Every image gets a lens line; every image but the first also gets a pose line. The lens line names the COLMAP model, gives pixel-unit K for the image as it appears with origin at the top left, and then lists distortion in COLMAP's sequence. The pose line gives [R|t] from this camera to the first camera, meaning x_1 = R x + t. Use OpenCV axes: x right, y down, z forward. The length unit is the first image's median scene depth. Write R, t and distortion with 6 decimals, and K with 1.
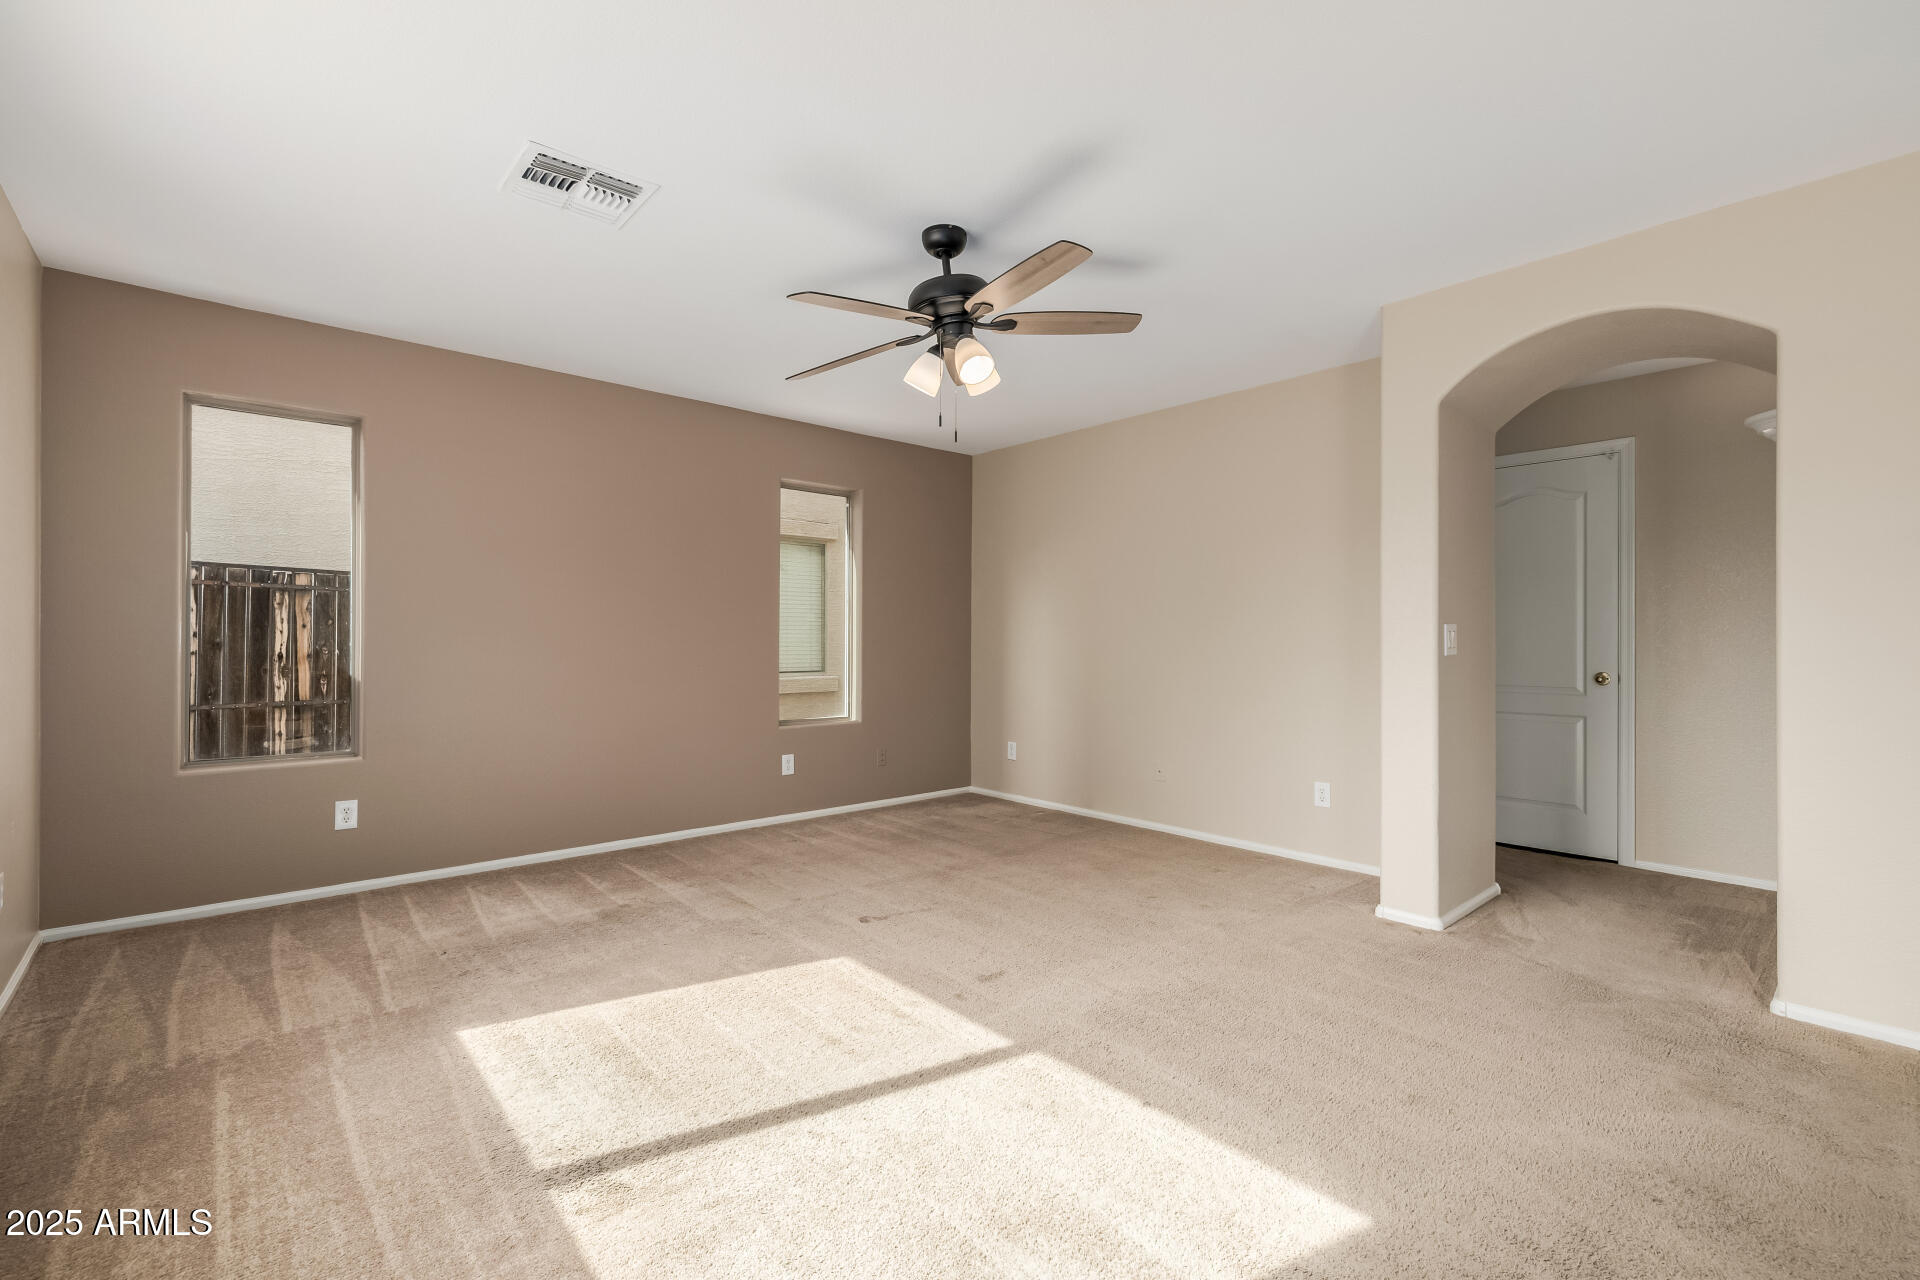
lens RADIAL K [[826.4, 0, 950.7], [0, 826.4, 644.5], [0, 0, 1]] dist [-0.006796, 0.001834]
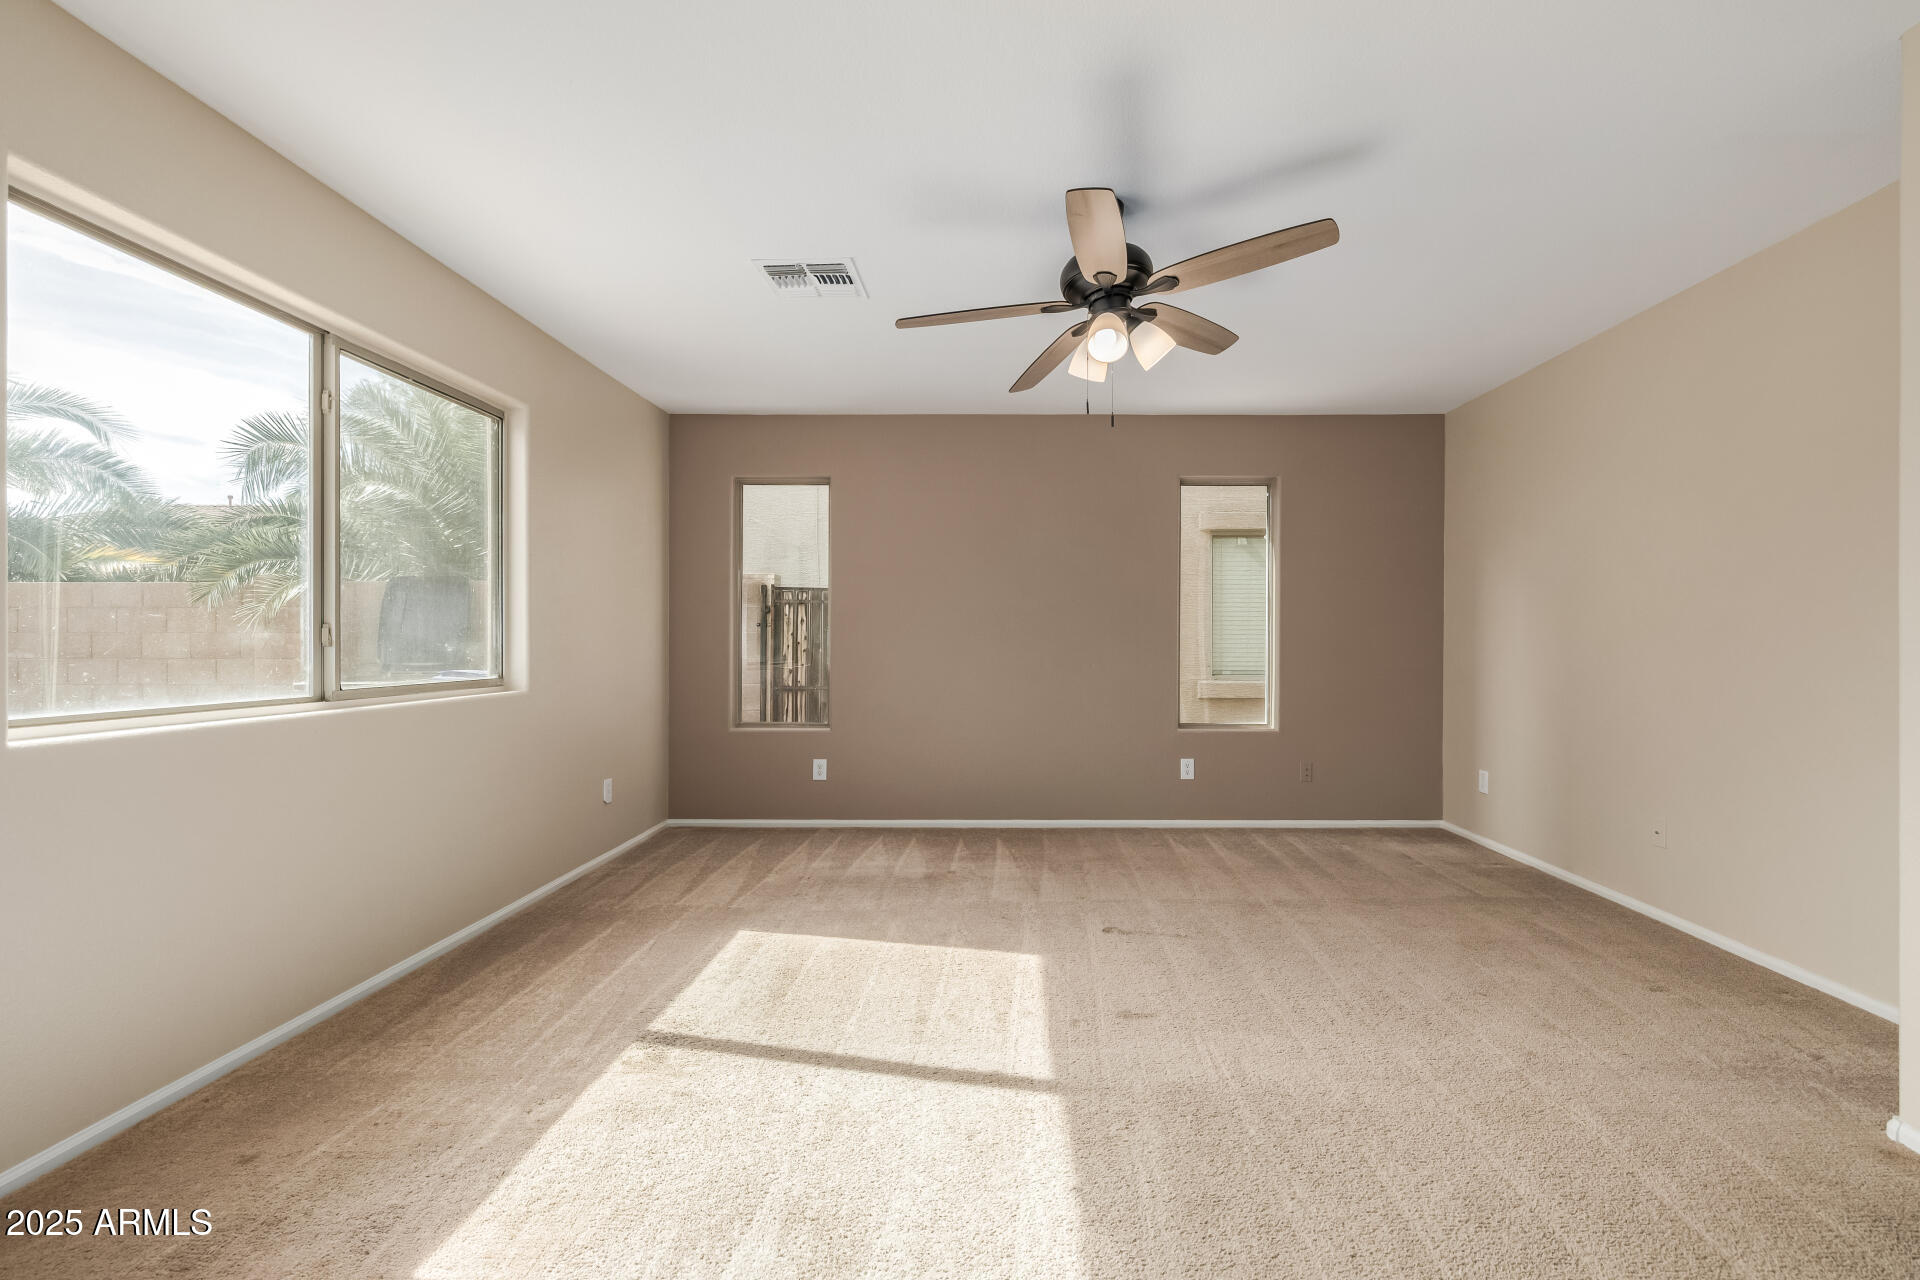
lens RADIAL K [[826.4, 0, 994.8], [0, 826.4, 647.8], [0, 0, 1]] dist [-0.006796, 0.001834]
pose [[0.750846, 0.004592, -0.660461, 0.485007], [-0.003226, 0.999989, 0.003285, -0.000355], [0.660469, -0.000336, 0.750853, 0.206291]]
